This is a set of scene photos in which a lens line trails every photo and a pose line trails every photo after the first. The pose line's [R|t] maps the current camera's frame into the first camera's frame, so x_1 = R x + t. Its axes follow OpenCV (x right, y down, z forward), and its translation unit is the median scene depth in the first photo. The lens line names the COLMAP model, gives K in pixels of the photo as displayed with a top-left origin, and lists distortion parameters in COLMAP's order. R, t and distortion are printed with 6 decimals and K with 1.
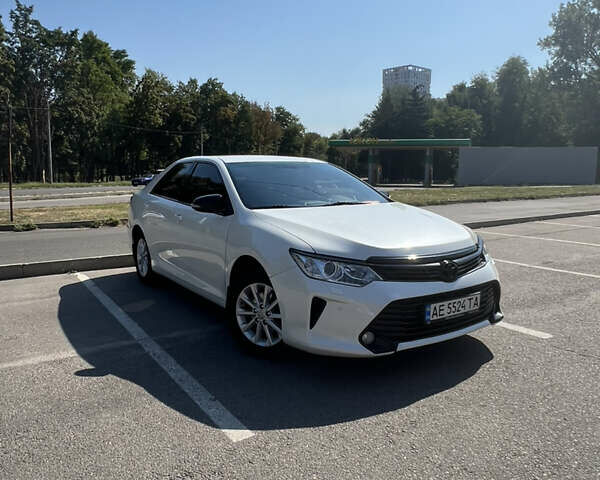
lens RADIAL K [[520.2, 0, 303.4], [0, 520.2, 239.4], [0, 0, 1]] dist [0.015265, -0.010399]
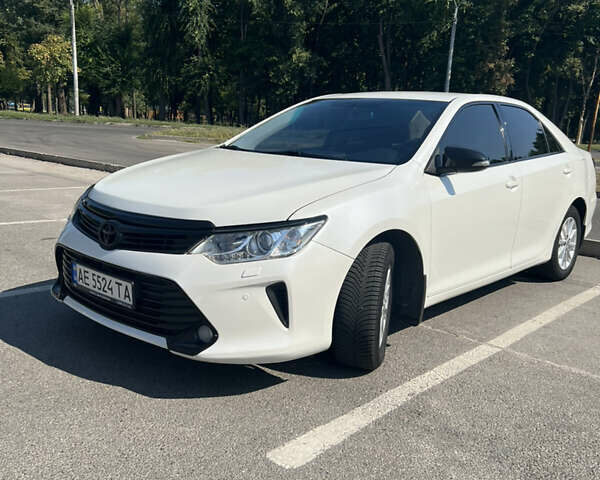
lens RADIAL K [[619.2, 0, 299.1], [0, 619.2, 242.7], [0, 0, 1]] dist [0.044337, 0.000000]
pose [[0.236593, 0.211907, -0.948219, 0.616239], [-0.175555, 0.969187, 0.172790, -0.066084], [0.955617, 0.125584, 0.266504, 0.537511]]
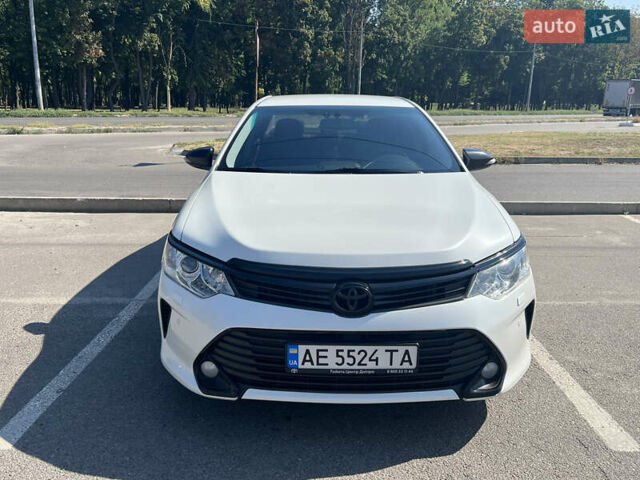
lens RADIAL K [[576.1, 0, 316.6], [0, 576.1, 238.2], [0, 0, 1]] dist [0.050129, -0.015910]
pose [[0.831818, 0.148865, -0.534712, 0.316973], [-0.090362, 0.986830, 0.134166, -0.053267], [0.547643, -0.063284, 0.834315, 0.211145]]
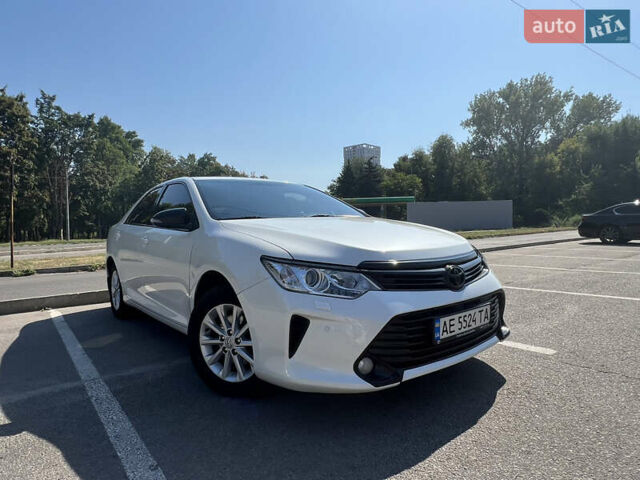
lens RADIAL K [[409.8, 0, 320.0], [0, 409.8, 243.3], [0, 0, 1]] dist [0.000644, -0.002314]
pose [[0.995878, -0.027199, 0.086531, 0.005210], [0.035385, 0.994895, -0.094512, 0.031592], [-0.083518, 0.097185, 0.991756, 0.192068]]
